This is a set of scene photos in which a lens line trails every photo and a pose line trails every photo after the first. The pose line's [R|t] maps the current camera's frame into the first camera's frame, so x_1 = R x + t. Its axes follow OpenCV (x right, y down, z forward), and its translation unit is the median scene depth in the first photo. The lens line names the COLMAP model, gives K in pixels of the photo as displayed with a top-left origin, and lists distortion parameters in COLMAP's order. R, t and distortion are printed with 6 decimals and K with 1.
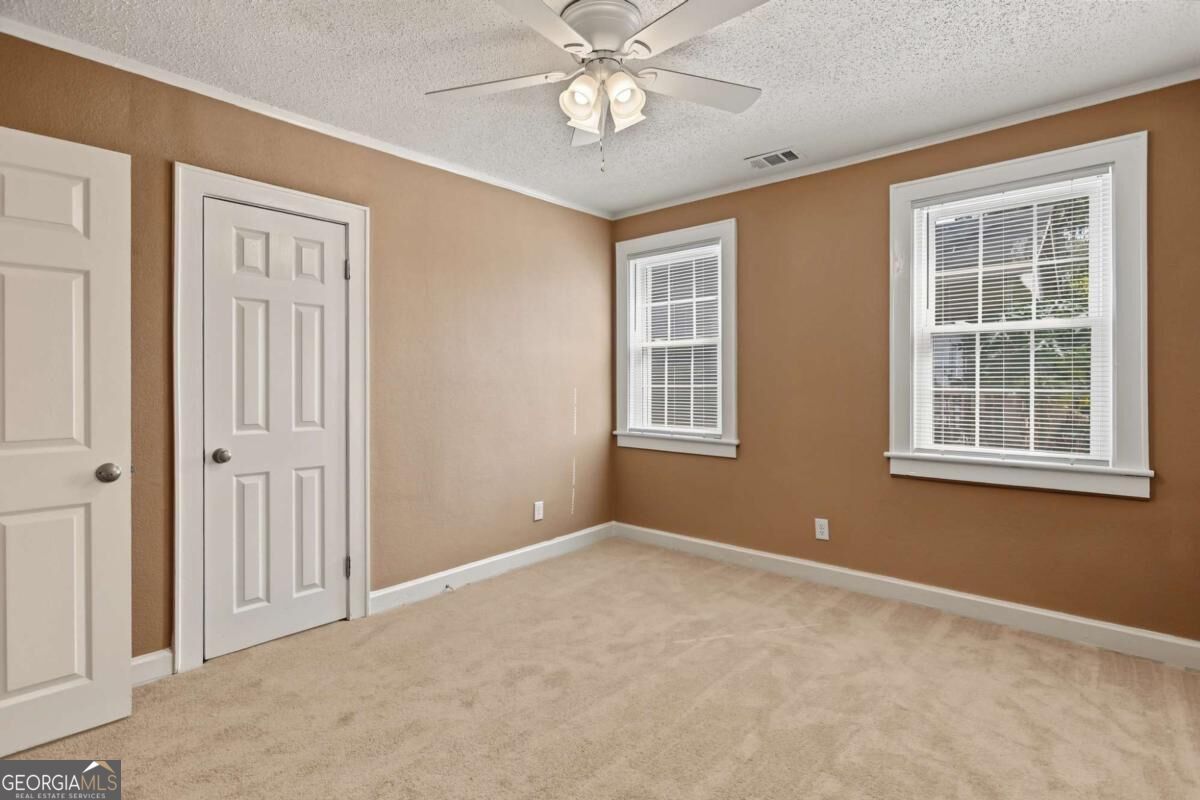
lens RADIAL K [[582.1, 0, 597.0], [0, 582.1, 389.8], [0, 0, 1]] dist [-0.005149, 0.001006]
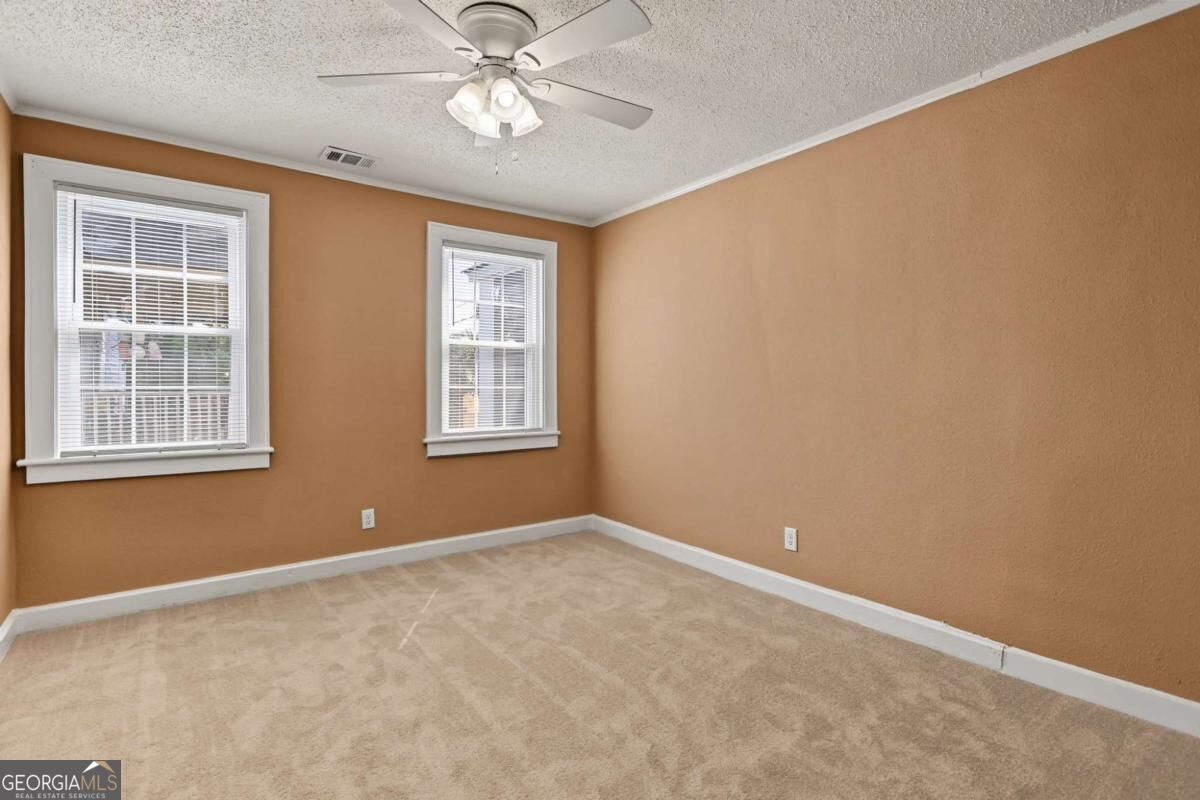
lens RADIAL K [[582.1, 0, 597.6], [0, 582.1, 394.6], [0, 0, 1]] dist [-0.005149, 0.001006]
pose [[0.199495, -0.015636, 0.979774, -0.530415], [0.012756, 0.999829, 0.013358, 0.001636], [-0.979816, 0.009833, 0.199660, 0.340332]]
